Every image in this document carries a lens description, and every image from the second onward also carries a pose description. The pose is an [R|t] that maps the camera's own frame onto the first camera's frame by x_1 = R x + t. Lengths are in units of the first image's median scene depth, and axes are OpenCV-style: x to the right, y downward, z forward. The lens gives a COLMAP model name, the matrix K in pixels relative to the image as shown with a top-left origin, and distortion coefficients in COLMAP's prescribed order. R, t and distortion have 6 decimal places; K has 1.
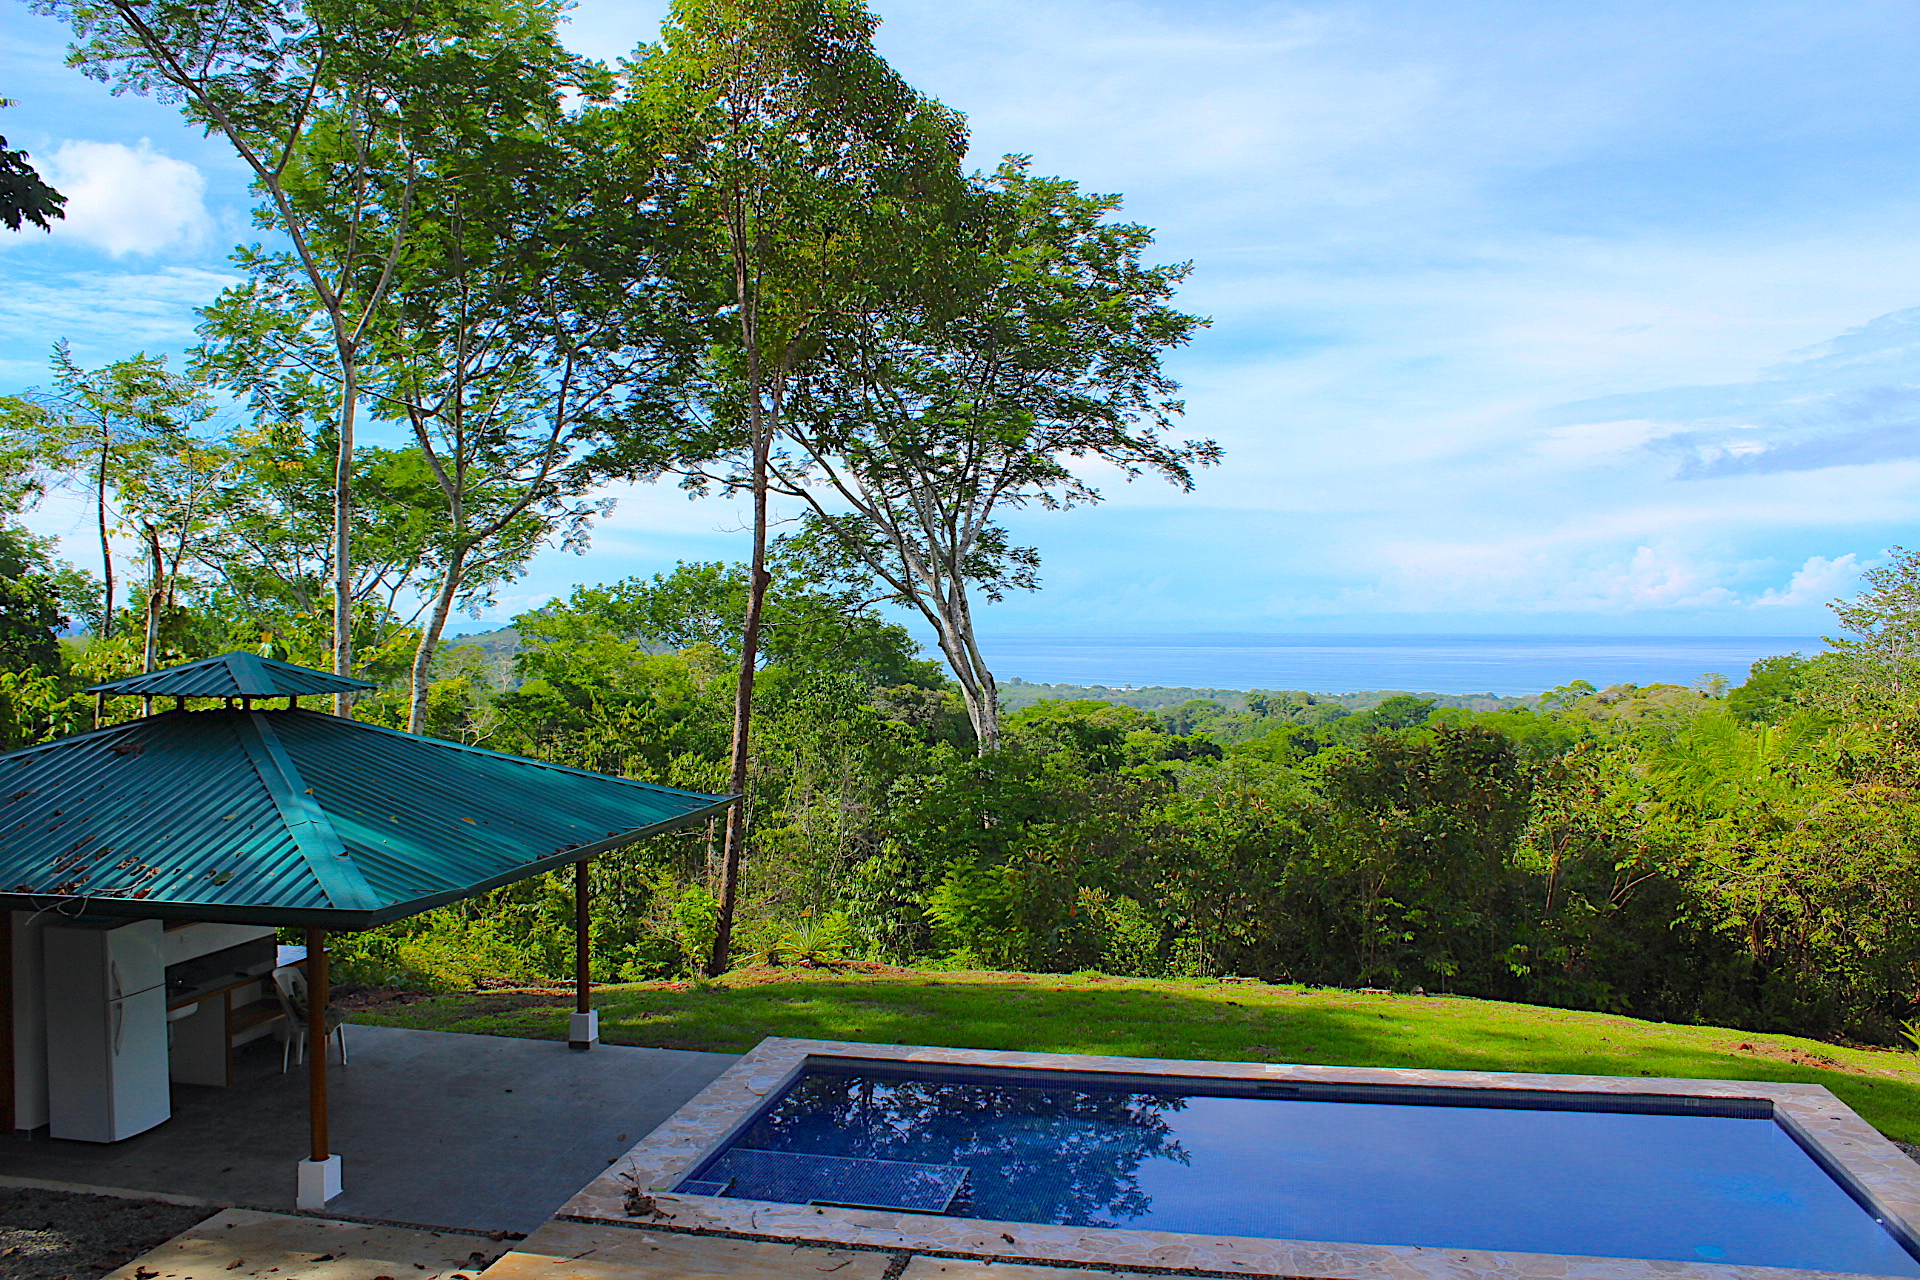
lens RADIAL K [[1577.9, 0, 960.0], [0, 1577.9, 640.0], [0, 0, 1]] dist [-0.171589, 0.162519]
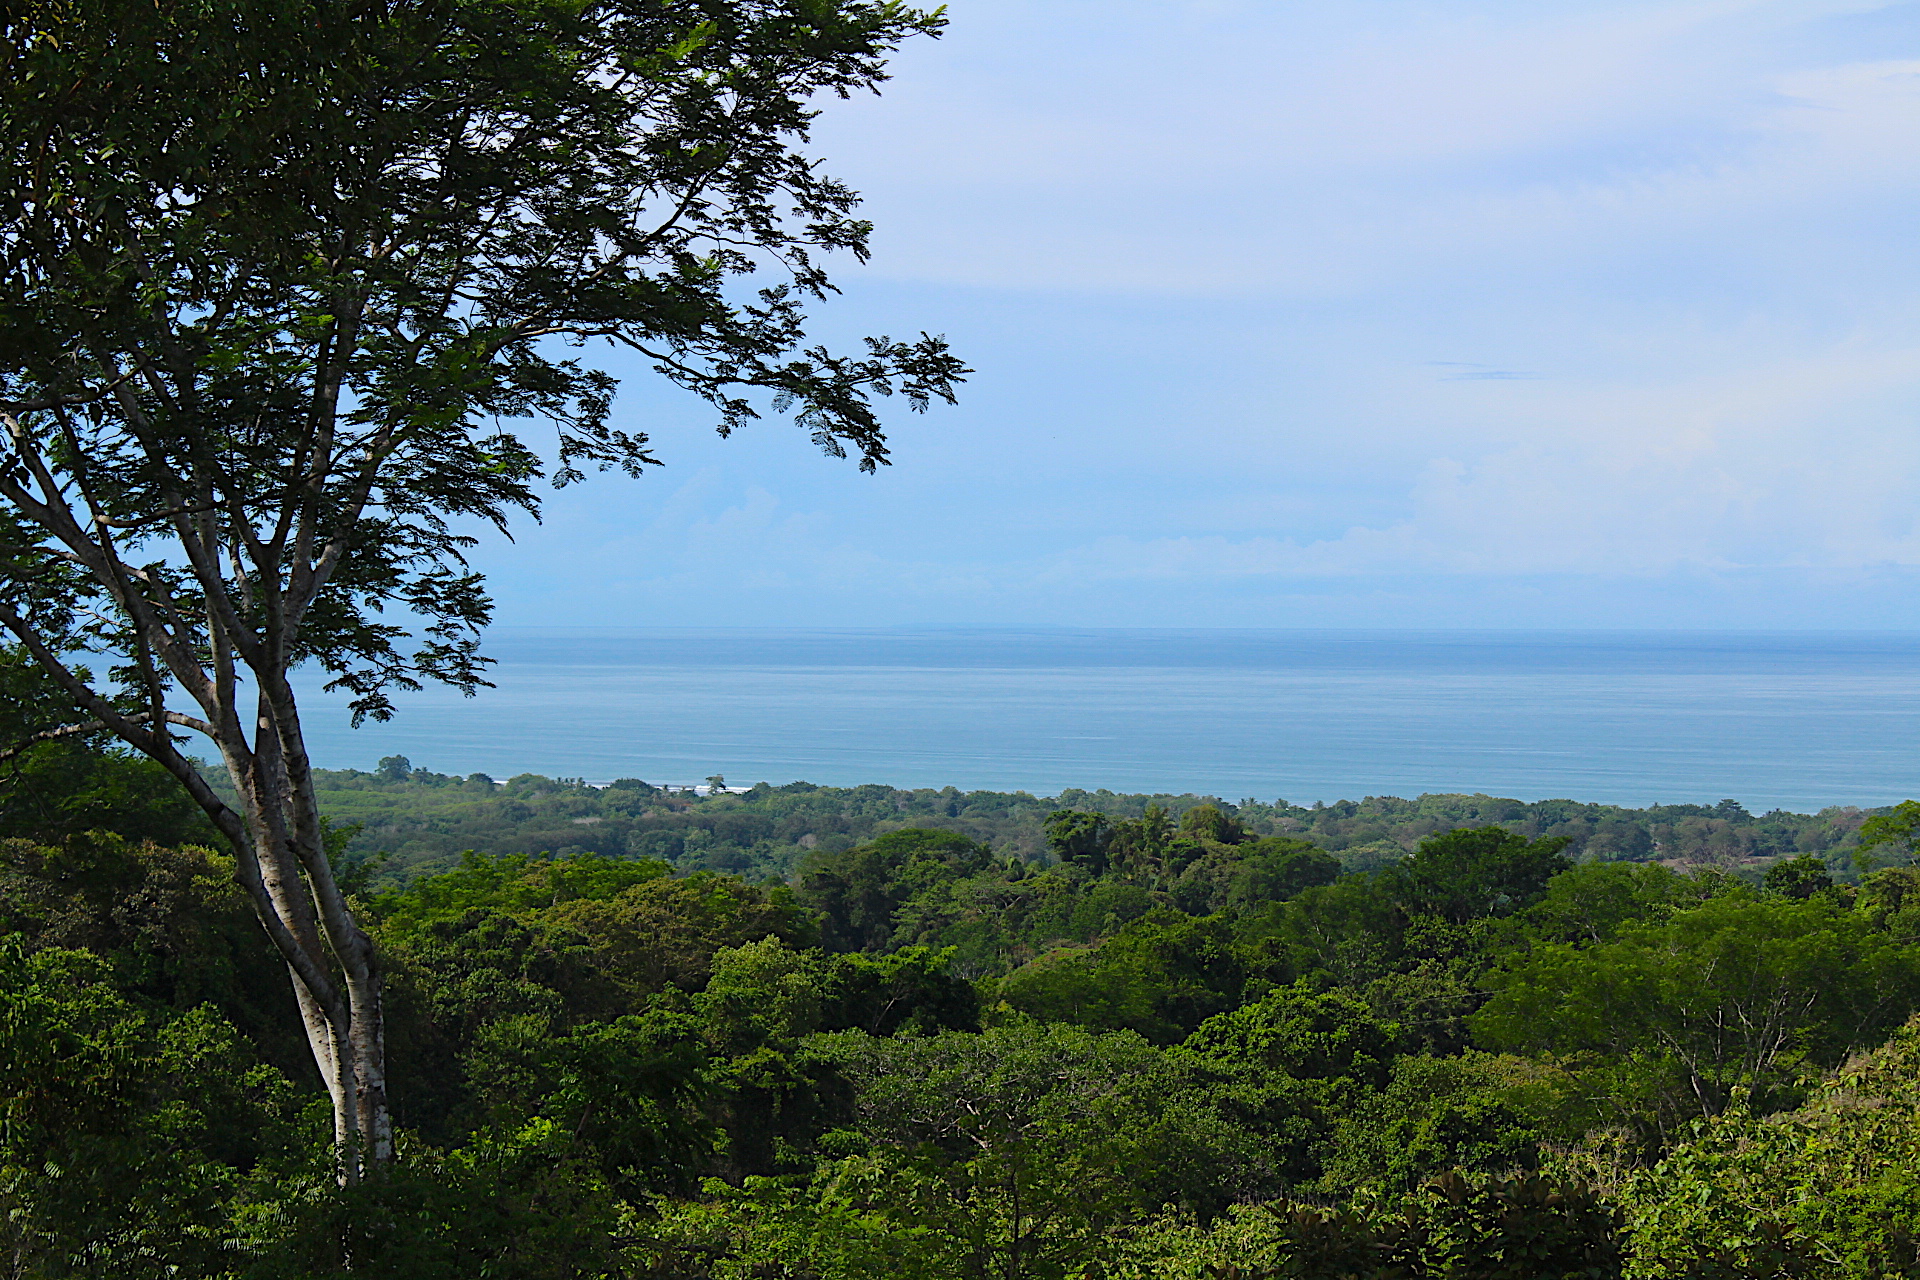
lens RADIAL K [[4495.9, 0, 960.0], [0, 4495.9, 640.0], [0, 0, 1]] dist [0.040944, 0.421978]
pose [[0.987142, 0.003559, 0.159803, -0.011204], [-0.003087, 0.999990, -0.003203, -0.040521], [-0.159813, 0.002669, 0.987144, -0.096149]]
